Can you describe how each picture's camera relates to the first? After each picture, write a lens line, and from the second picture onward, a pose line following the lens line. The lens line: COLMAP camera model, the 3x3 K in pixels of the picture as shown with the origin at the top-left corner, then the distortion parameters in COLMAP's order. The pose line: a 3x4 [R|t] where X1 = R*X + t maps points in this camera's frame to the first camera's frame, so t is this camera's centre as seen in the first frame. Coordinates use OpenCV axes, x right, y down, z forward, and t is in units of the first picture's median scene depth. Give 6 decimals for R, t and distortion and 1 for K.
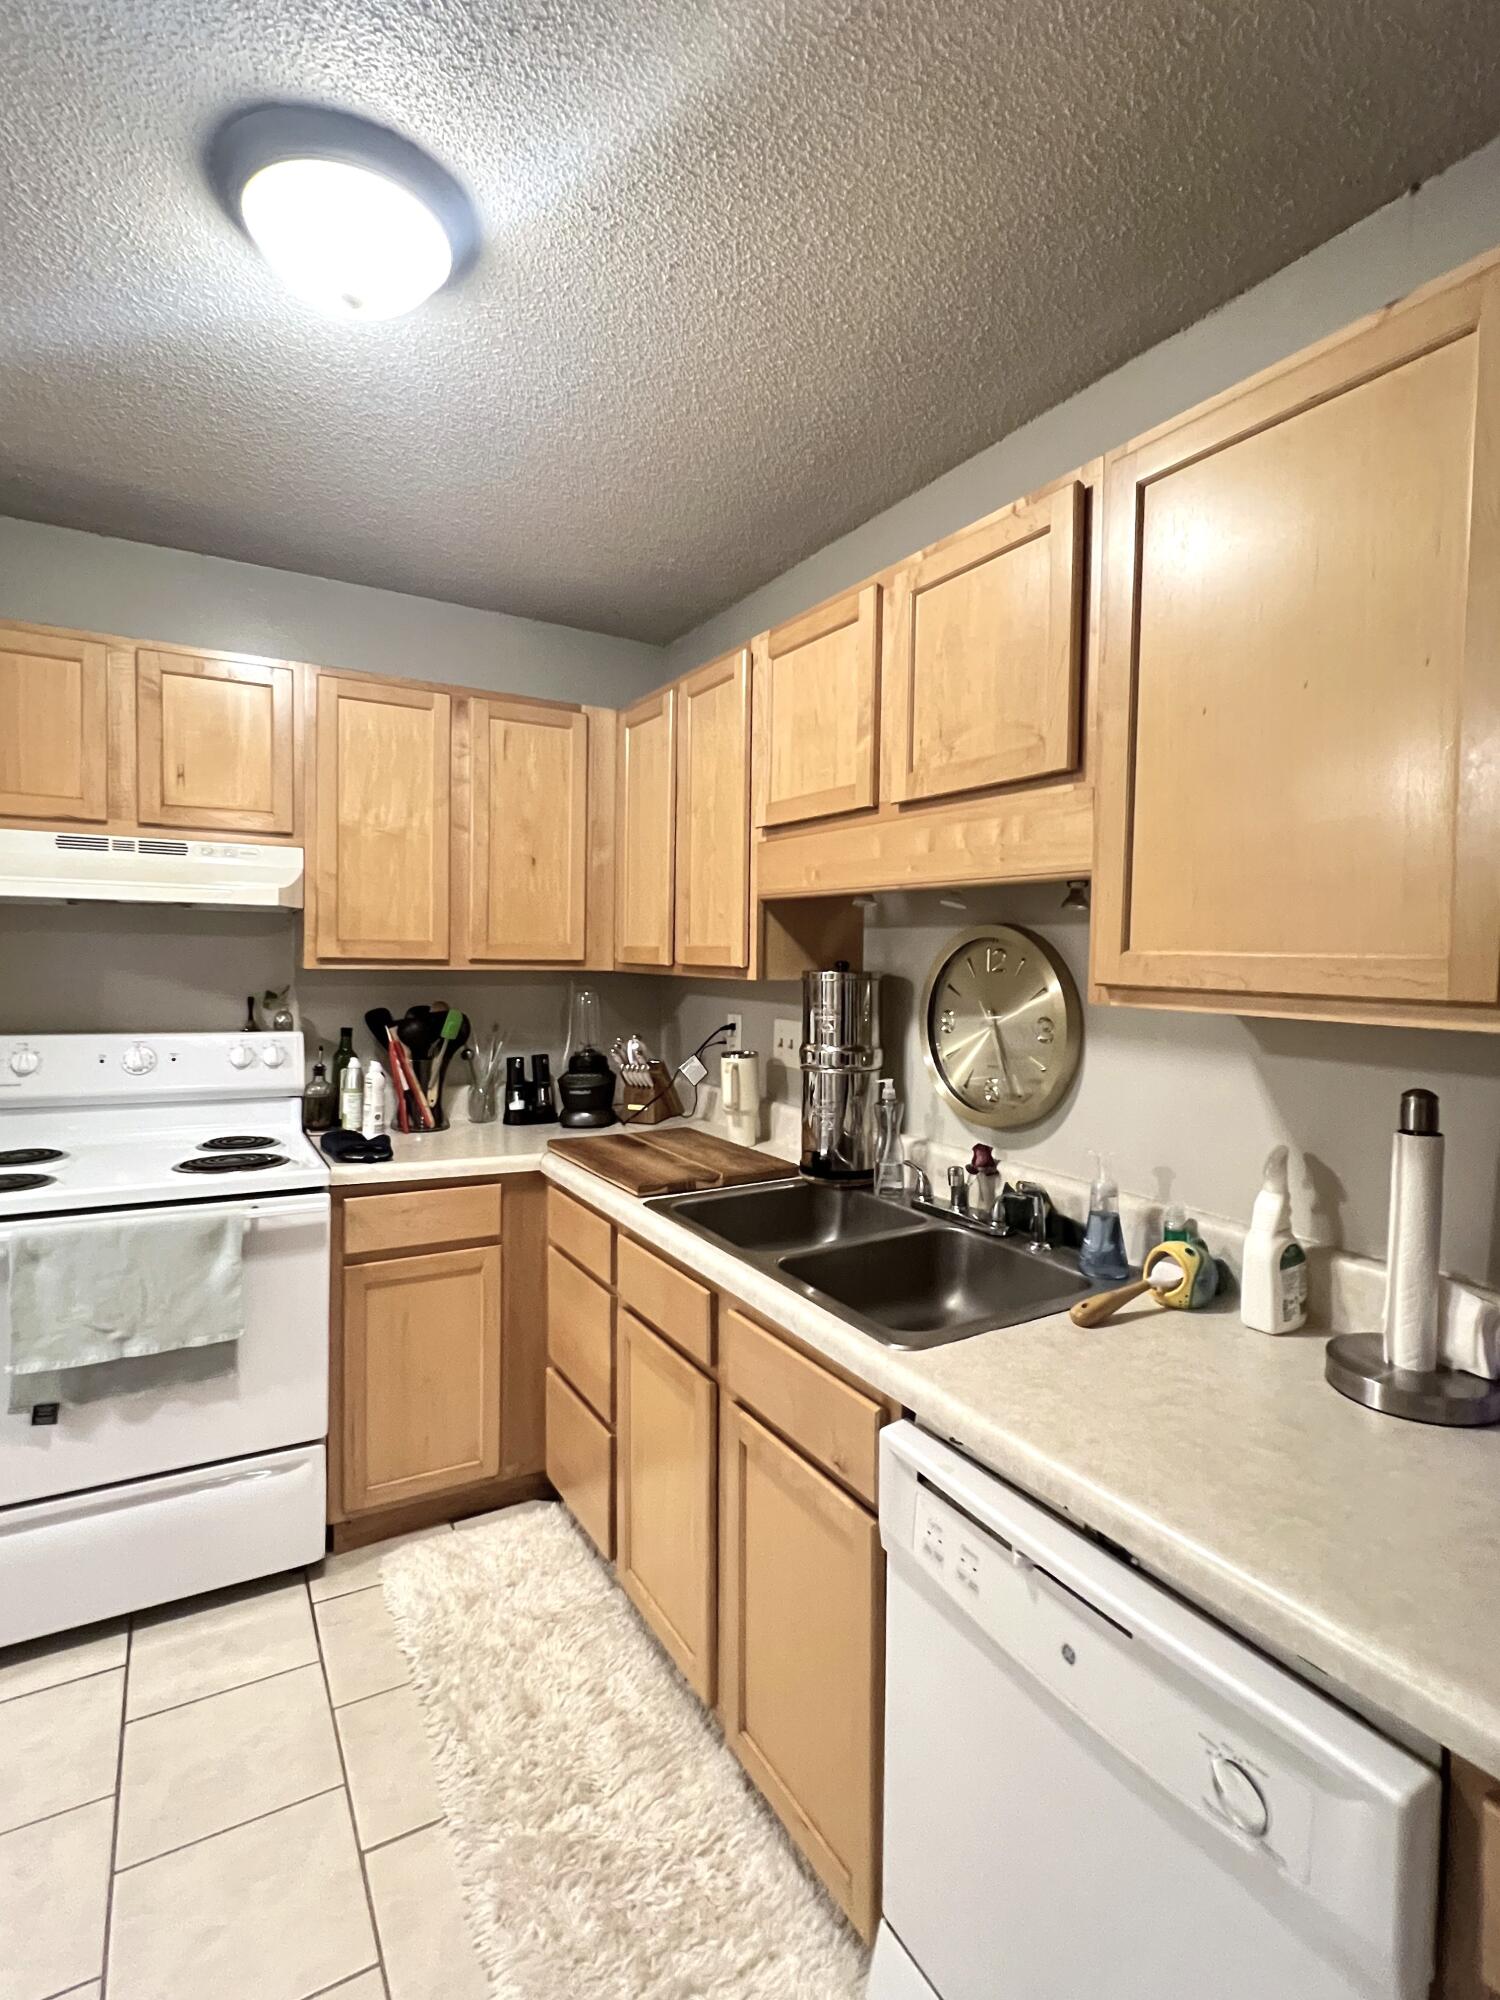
lens RADIAL K [[958.8, 0, 741.2], [0, 958.8, 989.9], [0, 0, 1]] dist [0.000425, -0.000869]
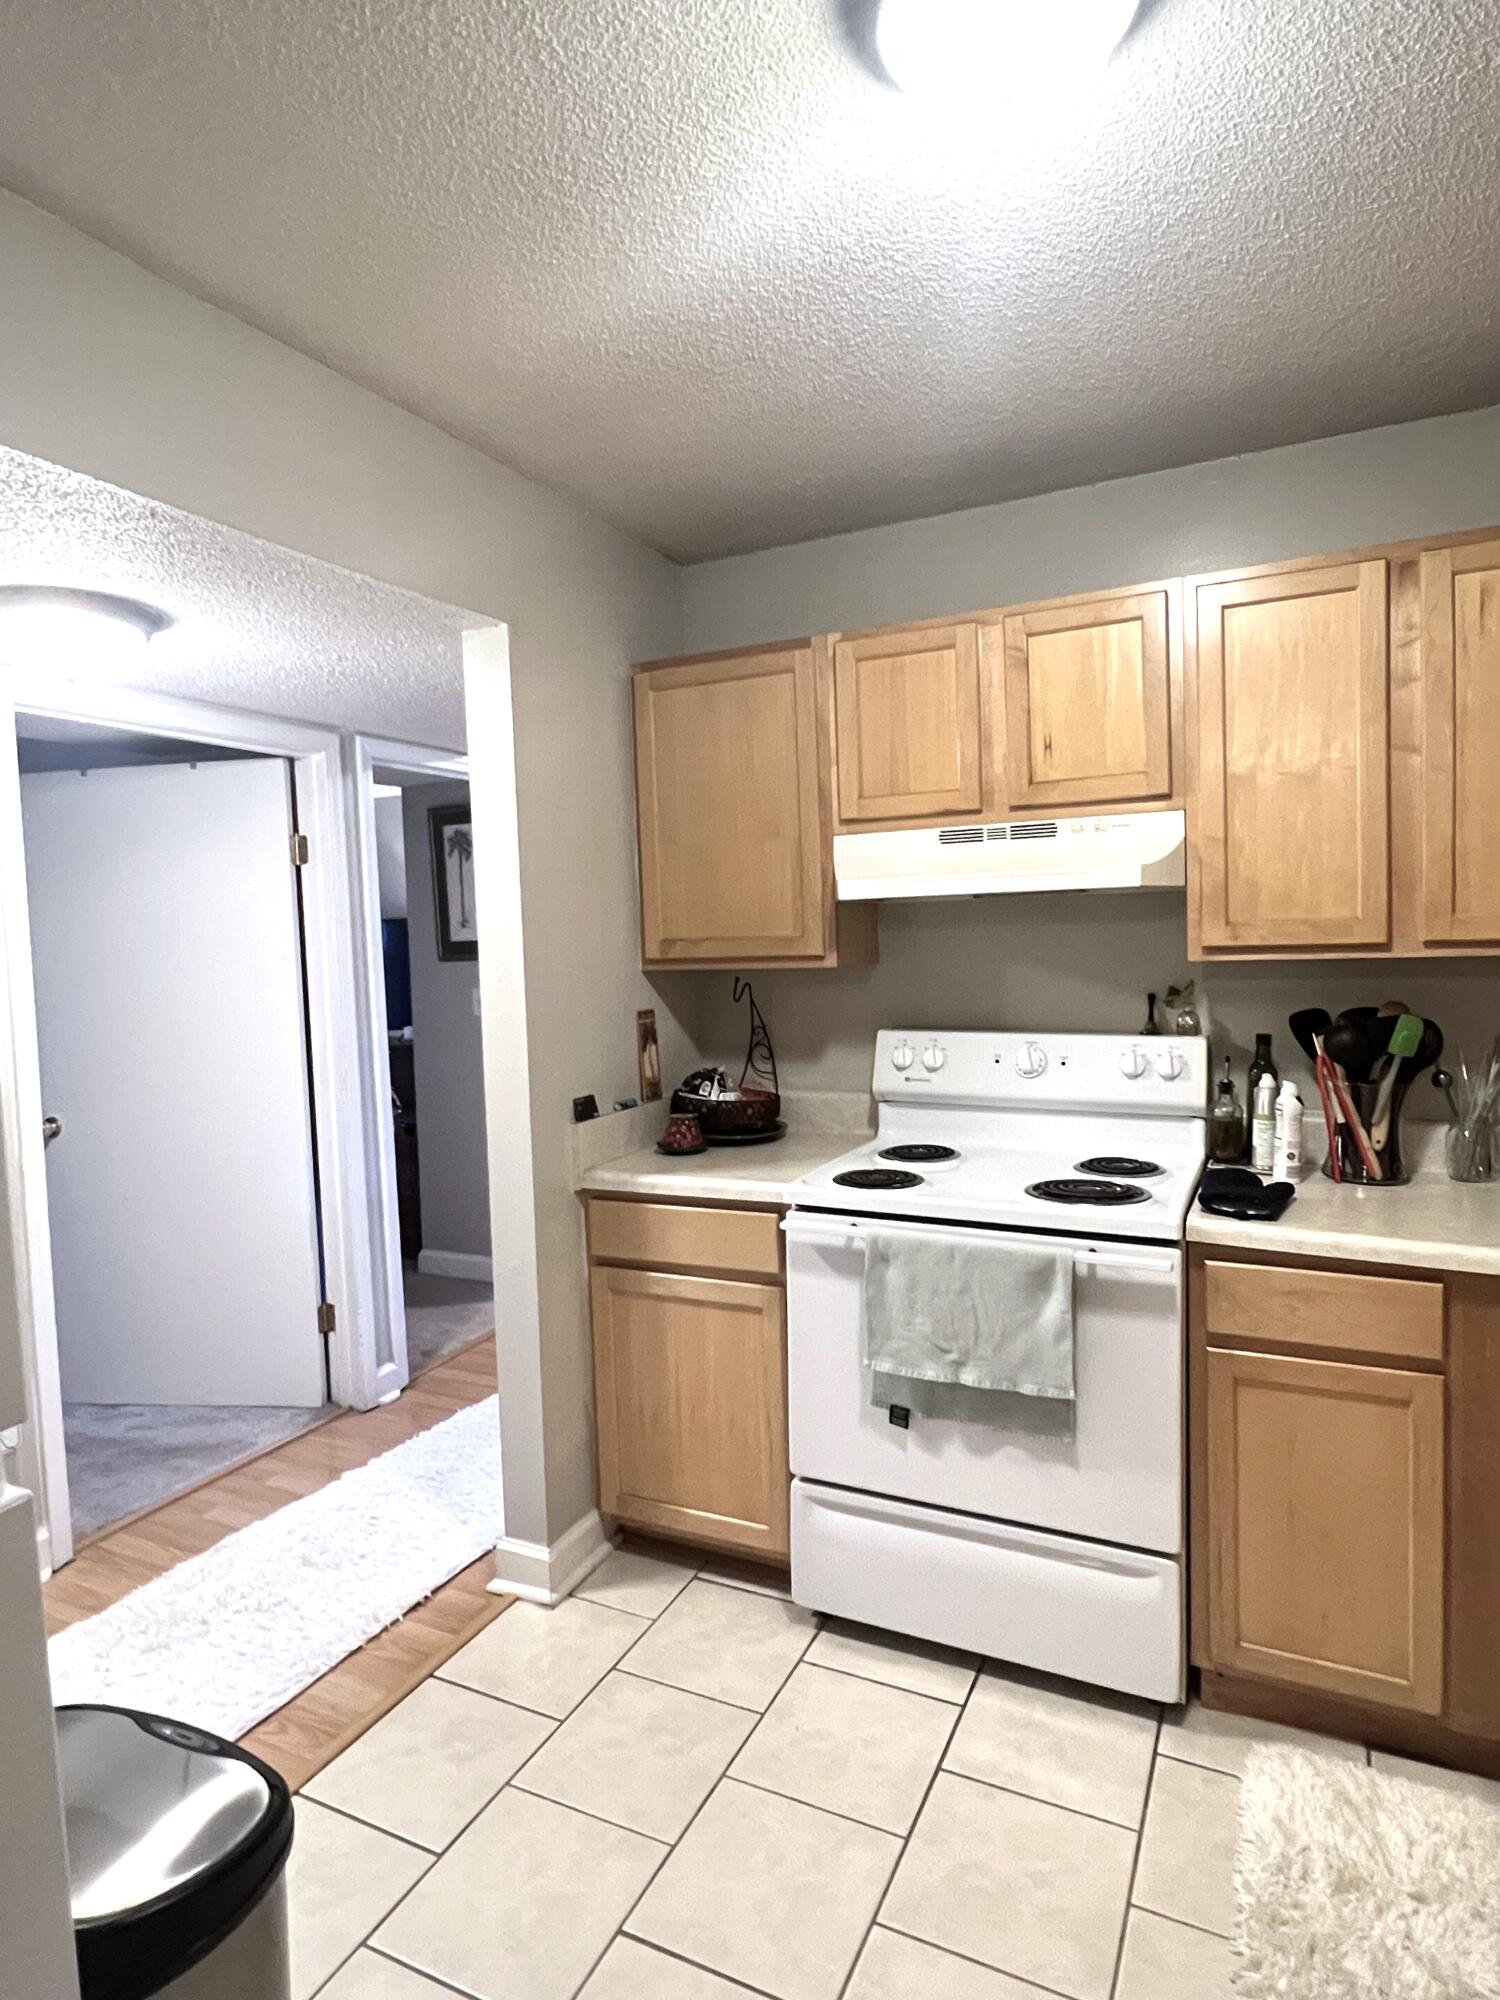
lens RADIAL K [[1119.5, 0, 752.5], [0, 1119.5, 990.5], [0, 0, 1]] dist [-0.011333, 0.005936]
pose [[0.554959, 0.007847, -0.831841, 0.127242], [0.011749, 0.999782, 0.017270, -0.019134], [0.831795, -0.019358, 0.554746, 0.192829]]
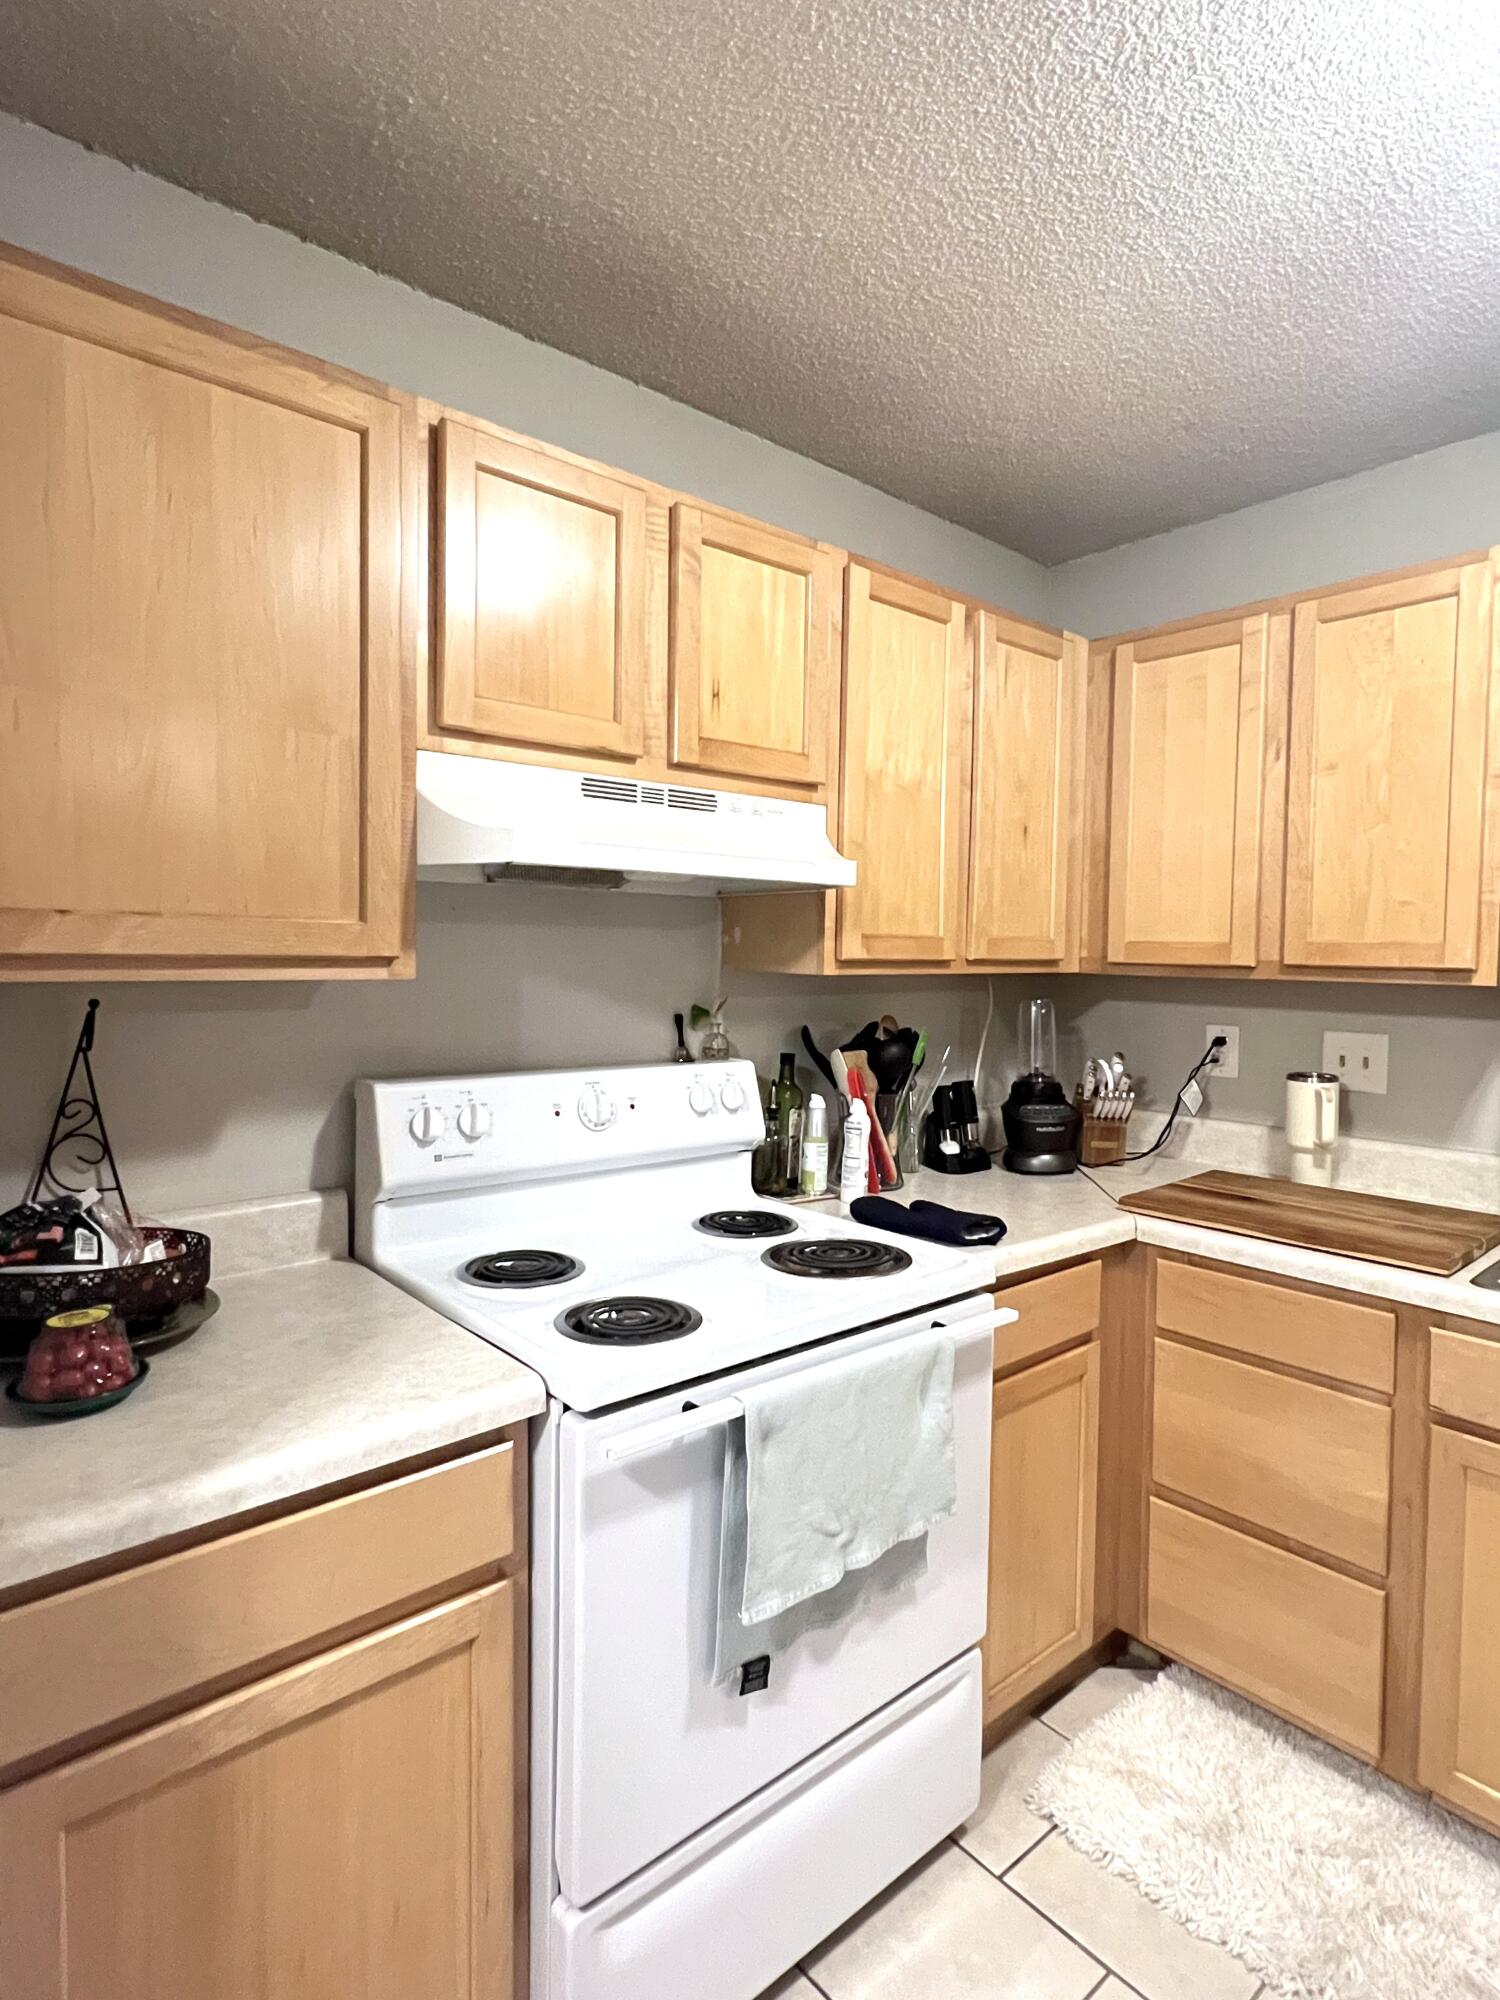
lens RADIAL K [[1058.8, 0, 753.2], [0, 1058.8, 989.9], [0, 0, 1]] dist [-0.001057, -0.001638]
pose [[0.982410, -0.011116, 0.186406, -0.701818], [0.009897, 0.999923, 0.007465, -0.018441], [-0.186475, -0.005489, 0.982444, 0.250493]]
